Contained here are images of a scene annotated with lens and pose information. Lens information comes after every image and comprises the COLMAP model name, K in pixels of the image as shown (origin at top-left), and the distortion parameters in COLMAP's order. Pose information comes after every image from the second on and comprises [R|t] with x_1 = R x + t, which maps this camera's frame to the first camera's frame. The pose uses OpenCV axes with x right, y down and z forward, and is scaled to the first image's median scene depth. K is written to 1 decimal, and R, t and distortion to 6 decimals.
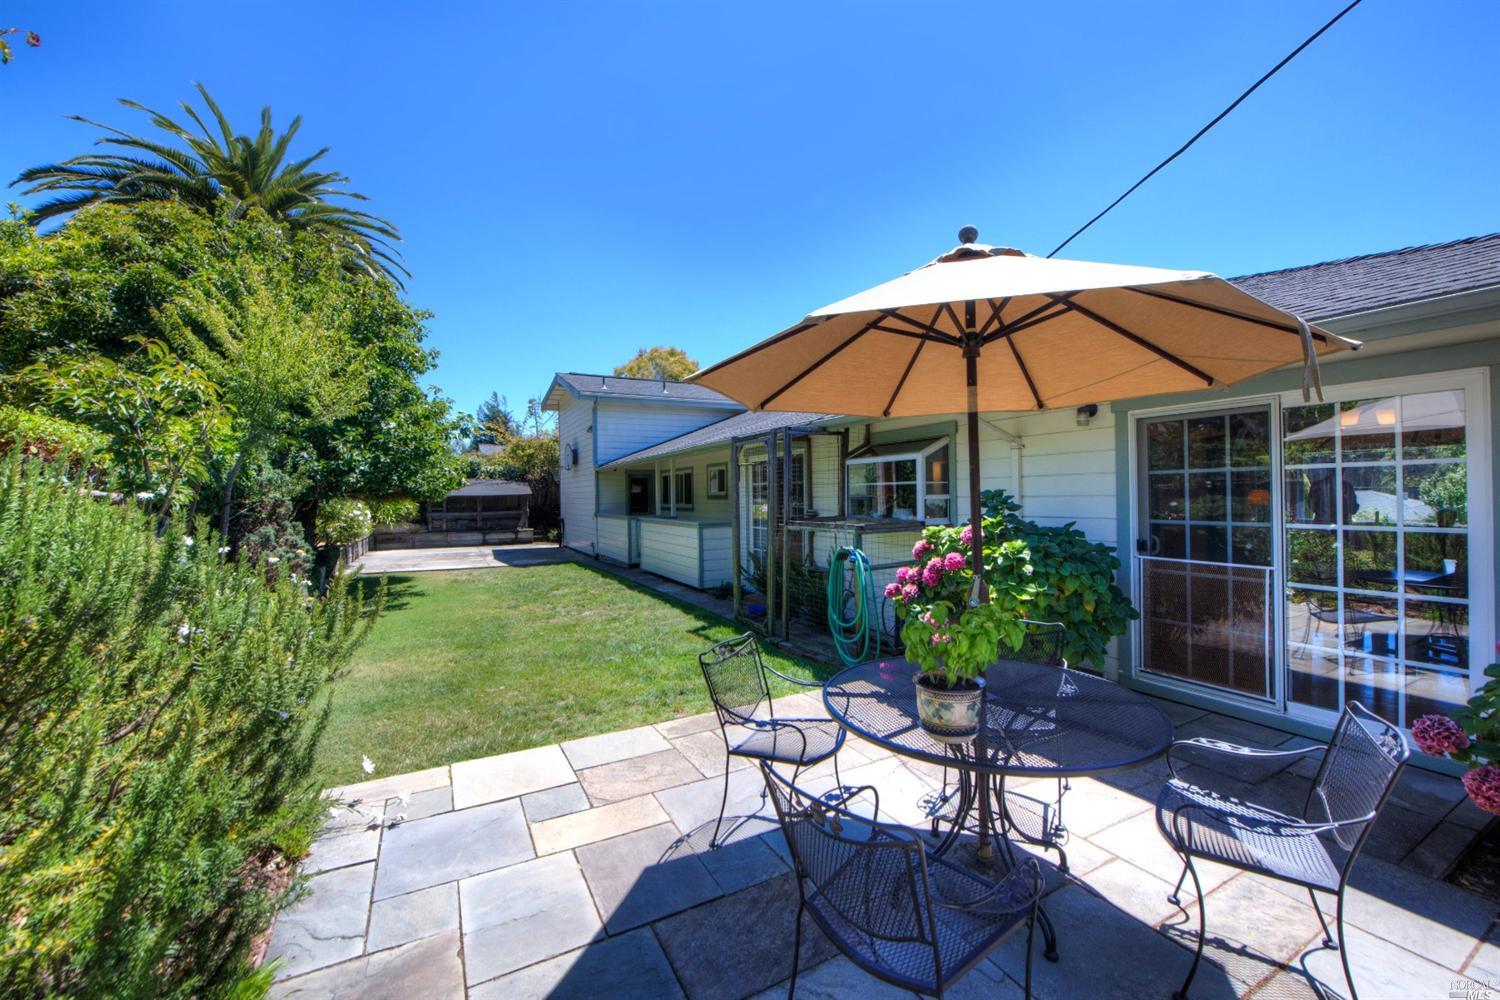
lens RADIAL K [[596.2, 0, 752.7], [0, 596.2, 495.6], [0, 0, 1]] dist [-0.019195, -0.000295]
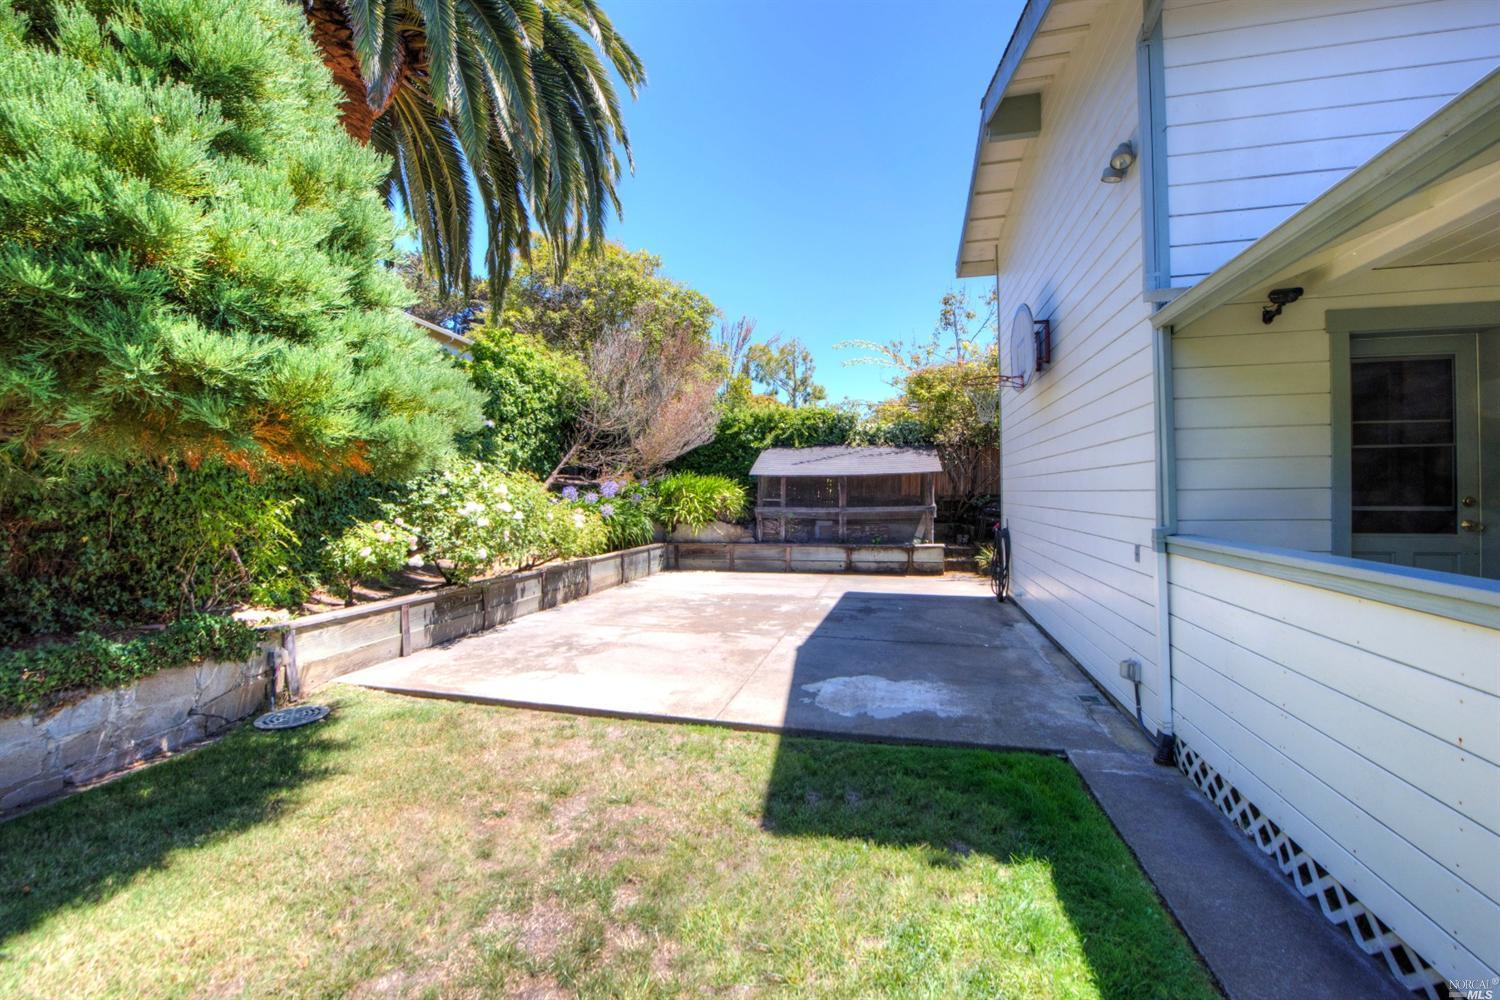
lens RADIAL K [[596.2, 0, 757.5], [0, 596.2, 488.9], [0, 0, 1]] dist [-0.019195, -0.000295]
pose [[0.754658, 0.000974, -0.656118, -0.279955], [0.001517, 0.999994, 0.003229, 0.016124], [0.656117, -0.003433, 0.754651, 0.897133]]
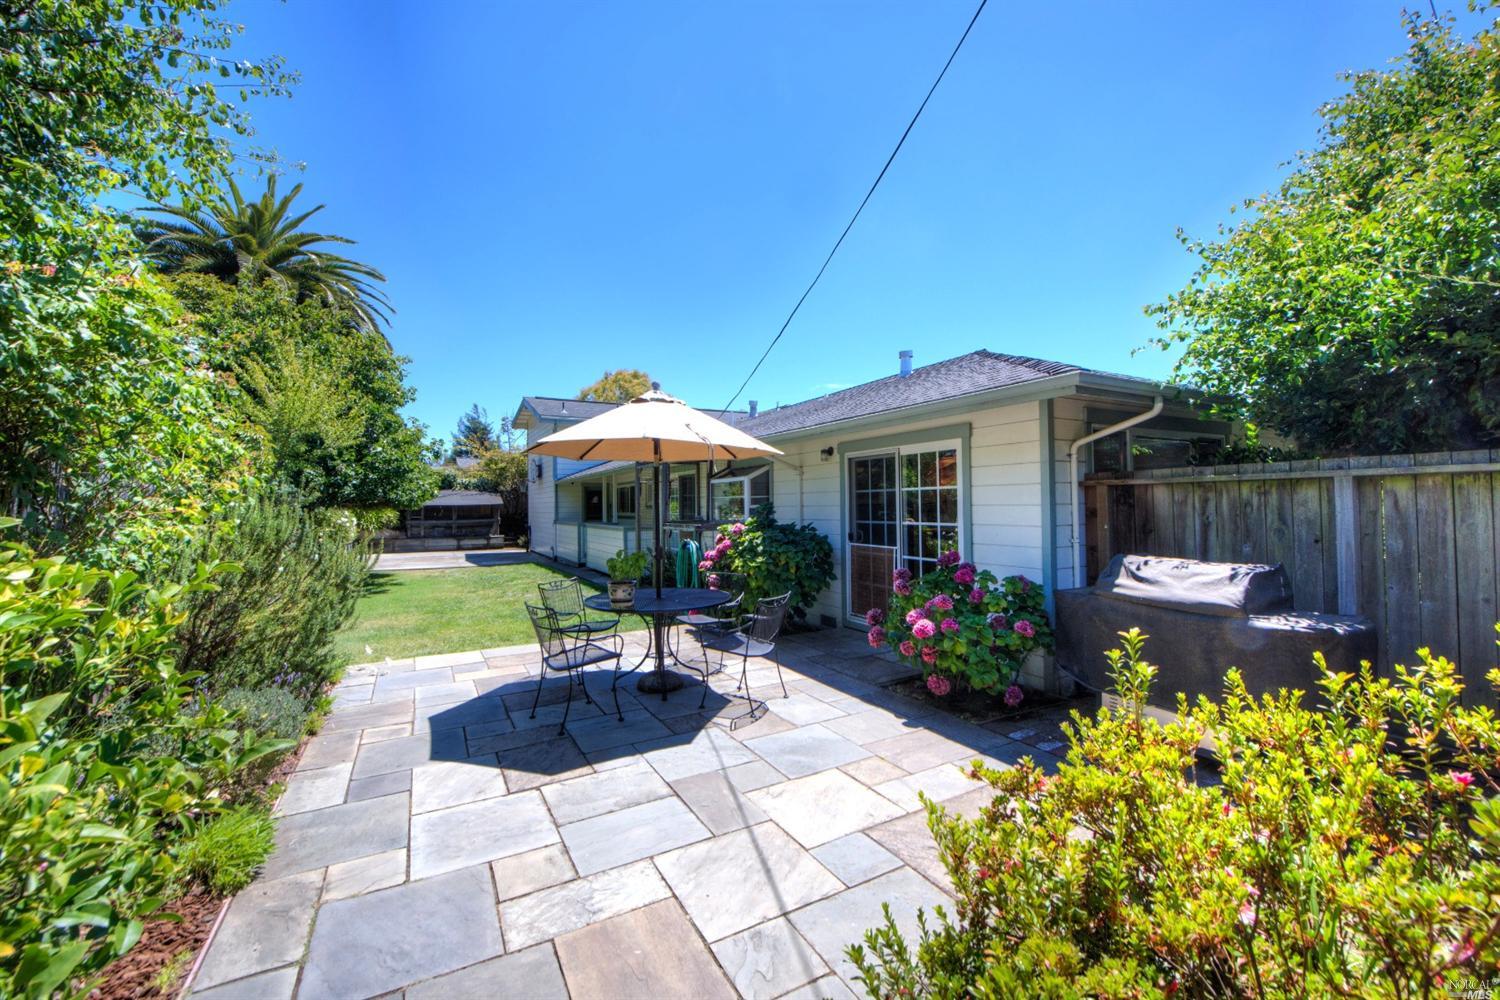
lens RADIAL K [[596.2, 0, 753.0], [0, 596.2, 497.3], [0, 0, 1]] dist [-0.019195, -0.000295]
pose [[0.999669, 0.003529, 0.025503, 0.105483], [-0.003138, 0.999877, -0.015342, 0.001008], [-0.025554, 0.015257, 0.999557, -0.187309]]
